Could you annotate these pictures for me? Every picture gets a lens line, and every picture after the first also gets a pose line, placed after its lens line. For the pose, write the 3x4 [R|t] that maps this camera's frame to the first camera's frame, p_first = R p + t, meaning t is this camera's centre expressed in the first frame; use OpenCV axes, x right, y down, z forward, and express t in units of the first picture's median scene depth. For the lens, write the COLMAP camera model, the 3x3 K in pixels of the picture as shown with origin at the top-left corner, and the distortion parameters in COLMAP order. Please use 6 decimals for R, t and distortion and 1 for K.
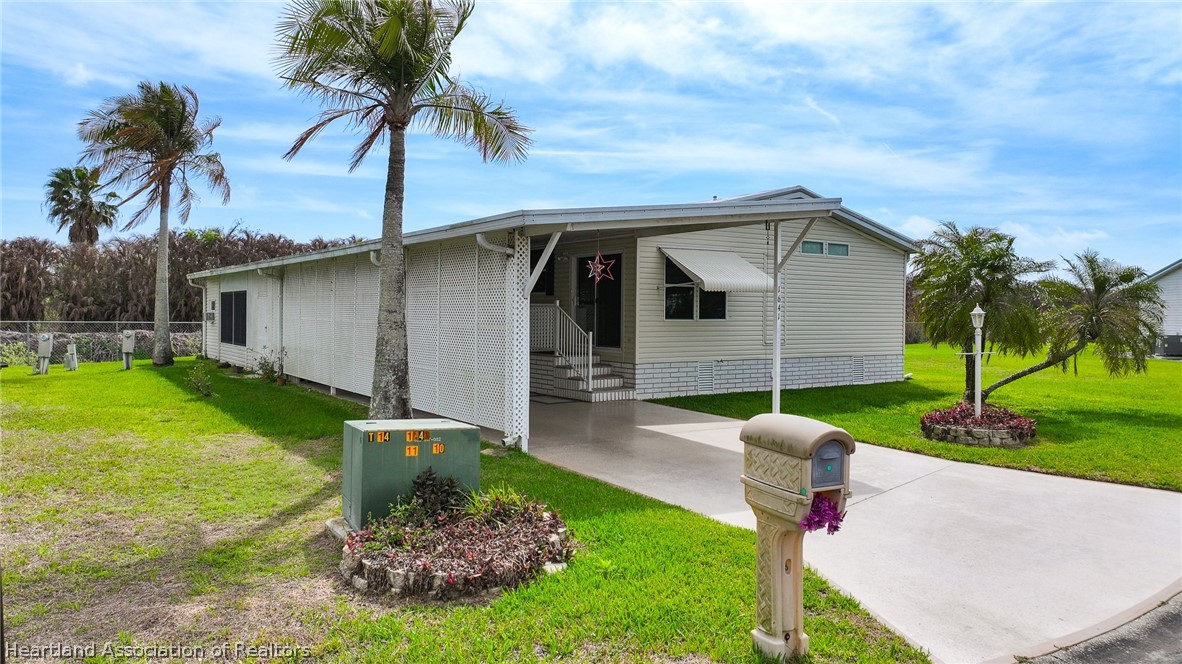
lens RADIAL K [[833.4, 0, 595.3], [0, 833.4, 349.1], [0, 0, 1]] dist [0.001171, 0.007214]
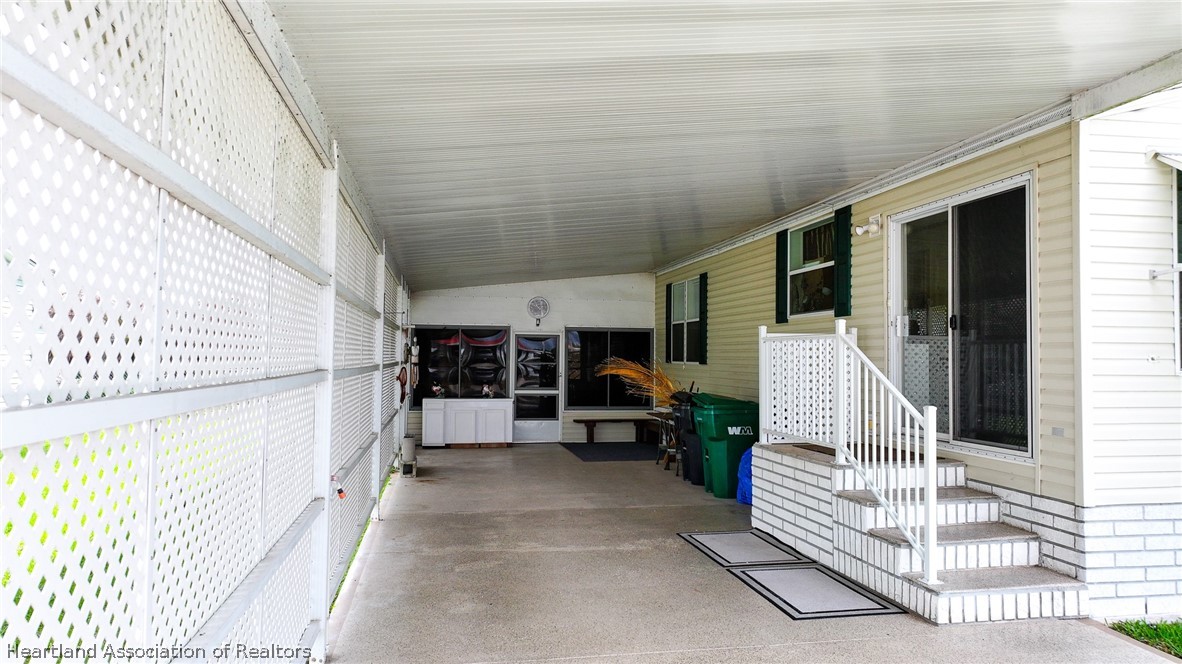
lens RADIAL K [[823.8, 0, 591.0], [0, 823.8, 332.0], [0, 0, 1]] dist [0.005372, 0.003934]
pose [[0.909476, -0.019238, -0.415311, 0.008455], [-0.014531, 0.996848, -0.077997, -0.022010], [0.415502, 0.076971, 0.906329, 0.614032]]
